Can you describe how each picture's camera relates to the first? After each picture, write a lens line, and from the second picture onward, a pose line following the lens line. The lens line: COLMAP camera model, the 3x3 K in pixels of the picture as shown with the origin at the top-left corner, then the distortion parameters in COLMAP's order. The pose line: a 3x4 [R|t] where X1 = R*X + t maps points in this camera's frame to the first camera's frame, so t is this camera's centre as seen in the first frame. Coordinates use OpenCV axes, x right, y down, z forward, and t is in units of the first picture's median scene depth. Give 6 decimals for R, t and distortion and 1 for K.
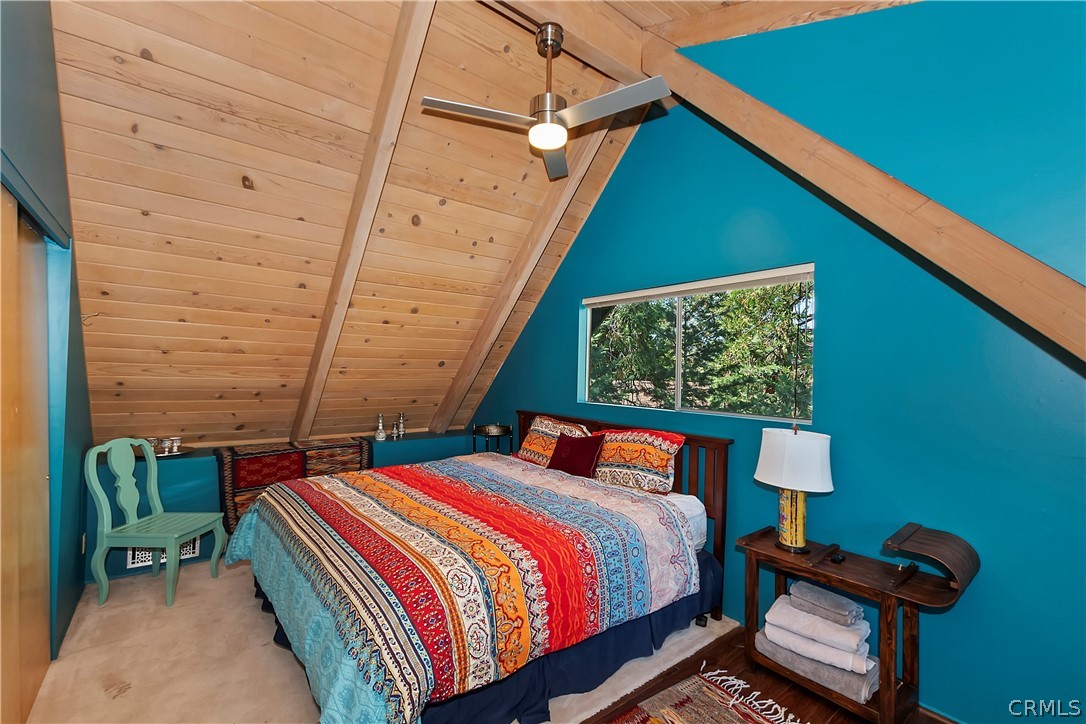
lens RADIAL K [[475.4, 0, 541.5], [0, 475.4, 373.4], [0, 0, 1]] dist [-0.005249, -0.001140]
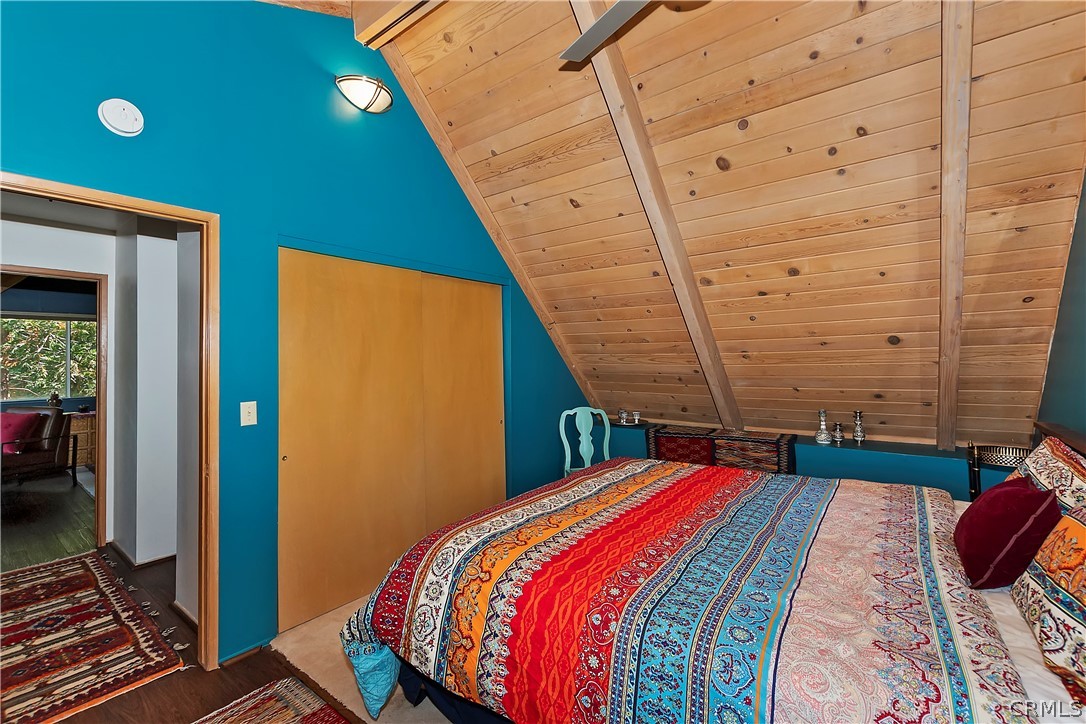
lens RADIAL K [[475.4, 0, 540.6], [0, 475.4, 360.9], [0, 0, 1]] dist [-0.005249, -0.001140]
pose [[0.217250, -0.022766, -0.975851, 0.463996], [0.007441, 0.999738, -0.021666, 0.027505], [0.976088, -0.002554, 0.217362, 0.544788]]
